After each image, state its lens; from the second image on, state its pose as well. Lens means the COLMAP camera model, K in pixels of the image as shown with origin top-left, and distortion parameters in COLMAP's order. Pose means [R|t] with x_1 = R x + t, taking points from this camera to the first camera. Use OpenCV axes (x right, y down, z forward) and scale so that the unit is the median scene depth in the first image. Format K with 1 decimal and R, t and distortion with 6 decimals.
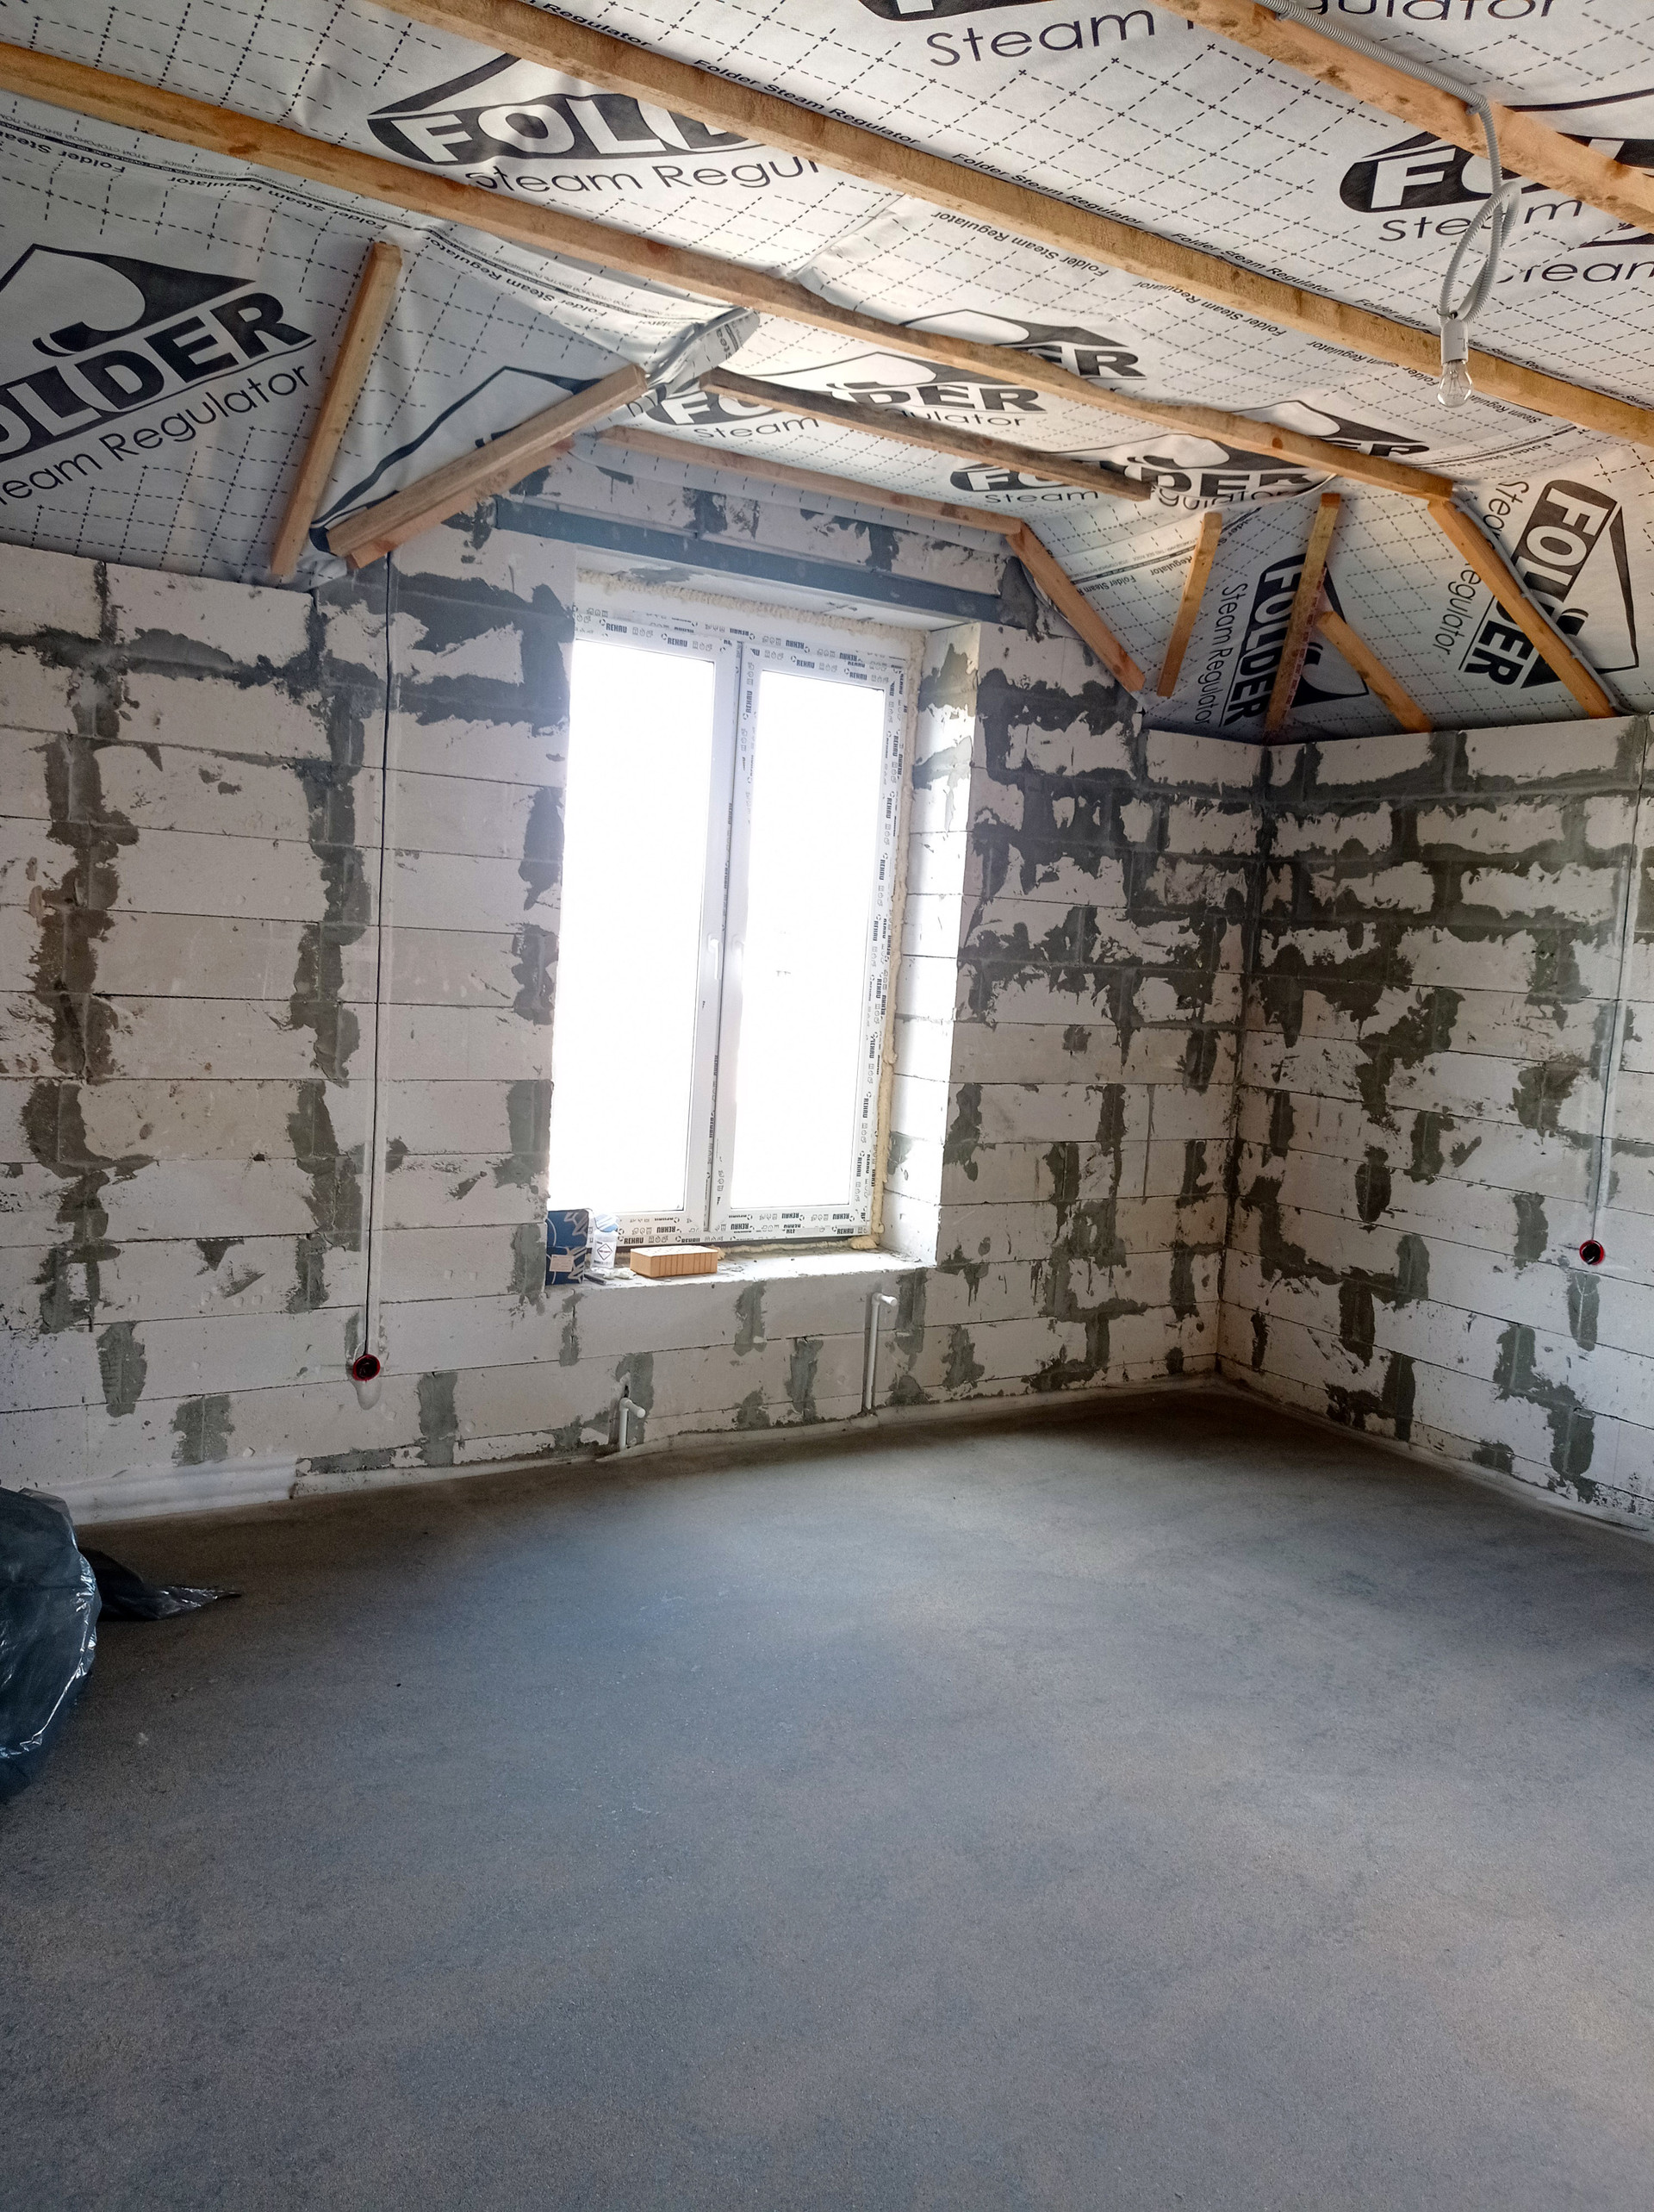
lens RADIAL K [[1632.5, 0, 777.5], [0, 1632.5, 1086.3], [0, 0, 1]] dist [0.026681, -0.020616]
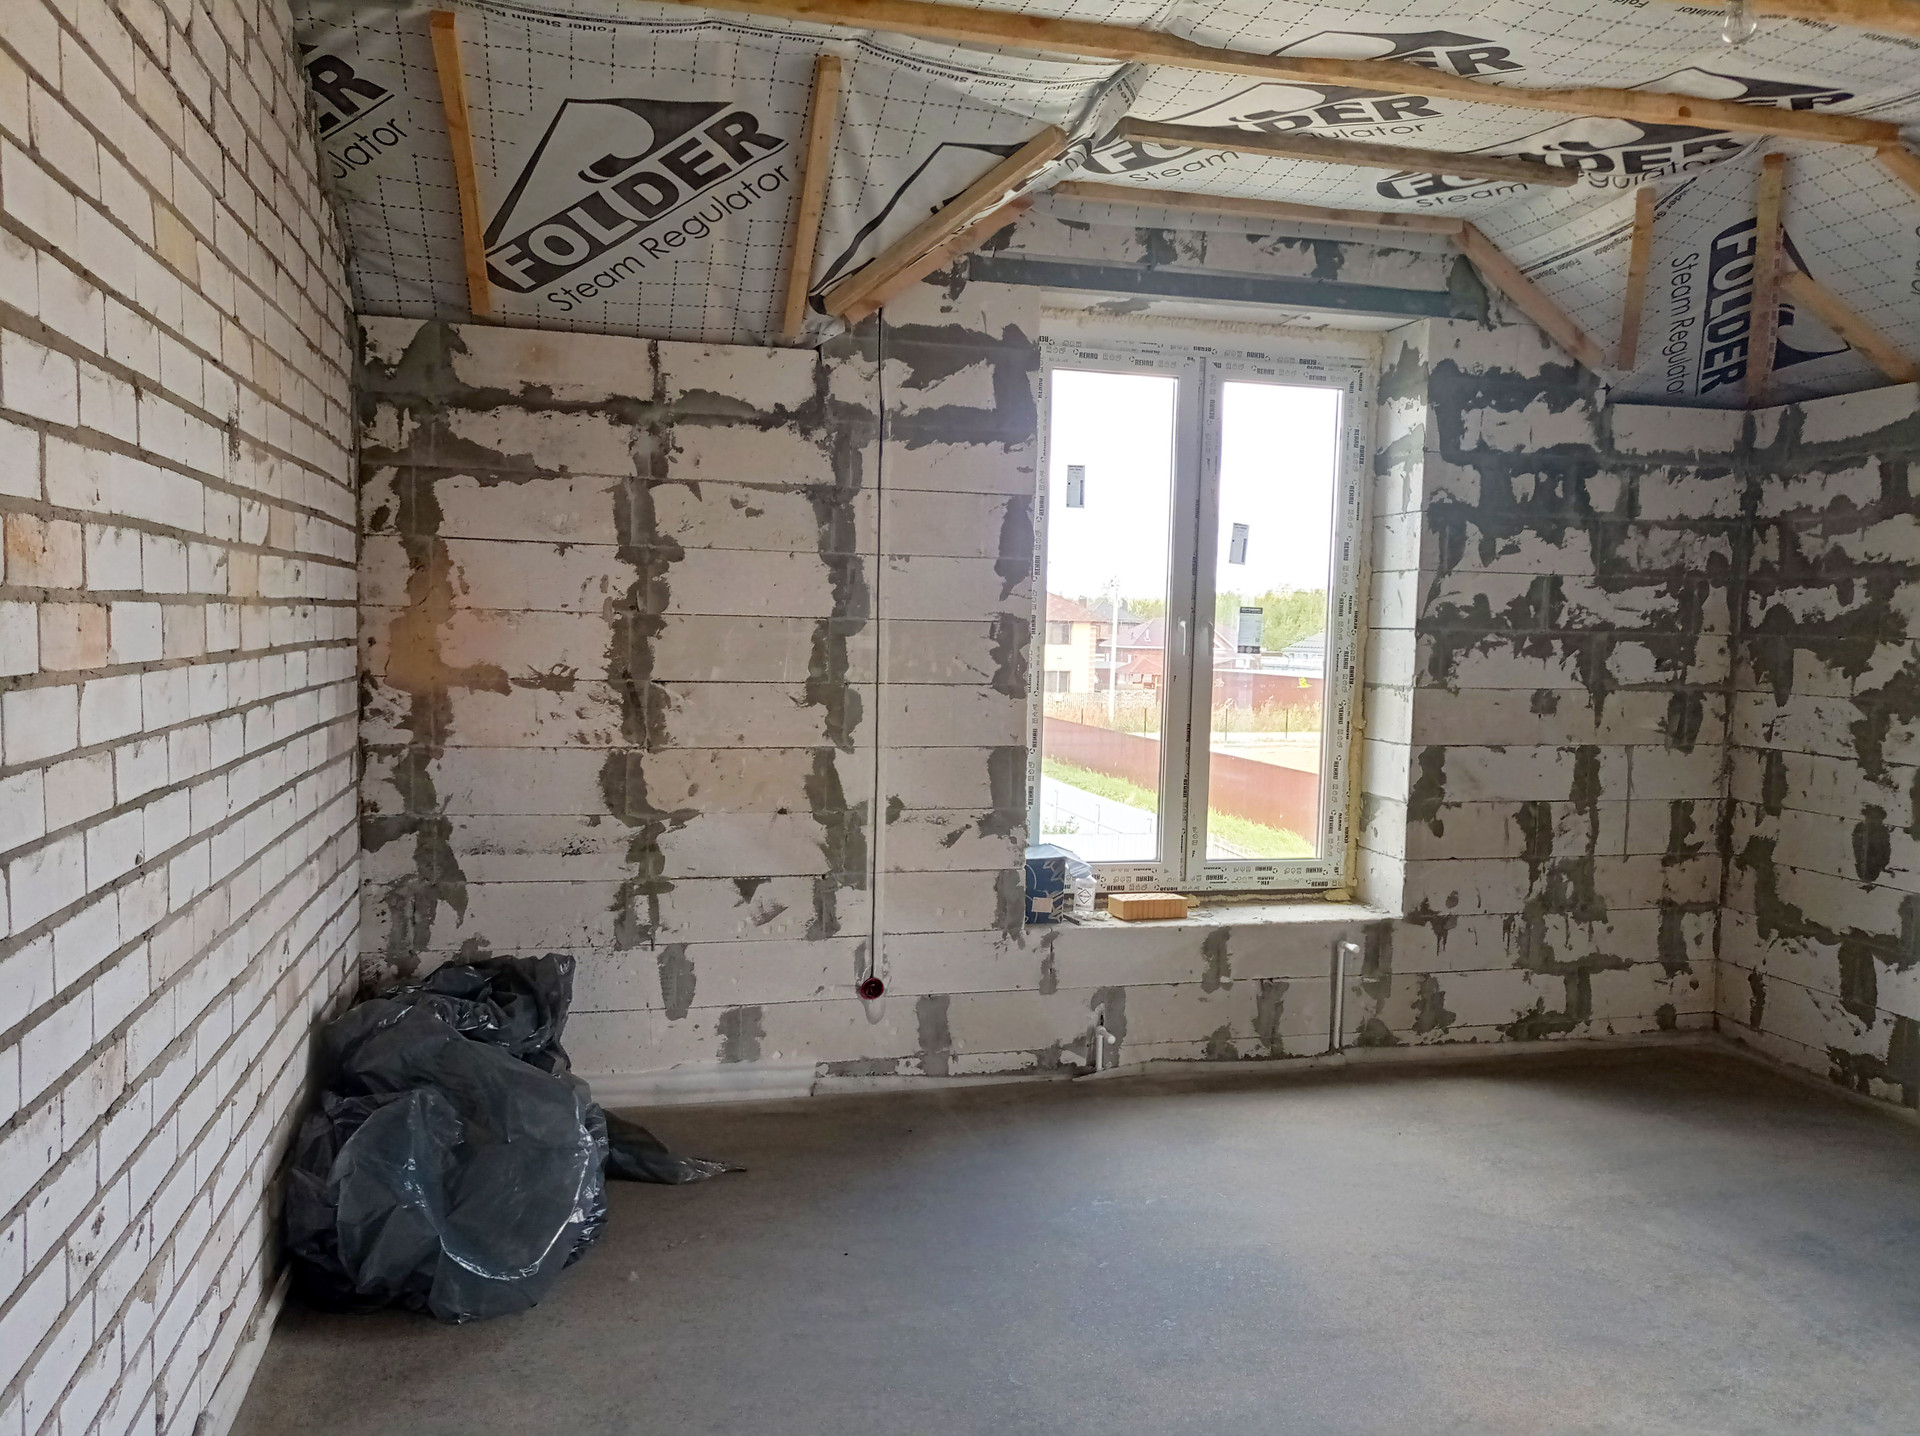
lens RADIAL K [[1417.2, 0, 962.6], [0, 1417.2, 720.0], [0, 0, 1]] dist [0.026681, -0.020616]
pose [[0.956254, -0.020182, -0.291841, 0.117839], [0.010234, 0.999315, -0.035575, 0.013798], [0.292359, 0.031032, 0.955805, 0.025831]]
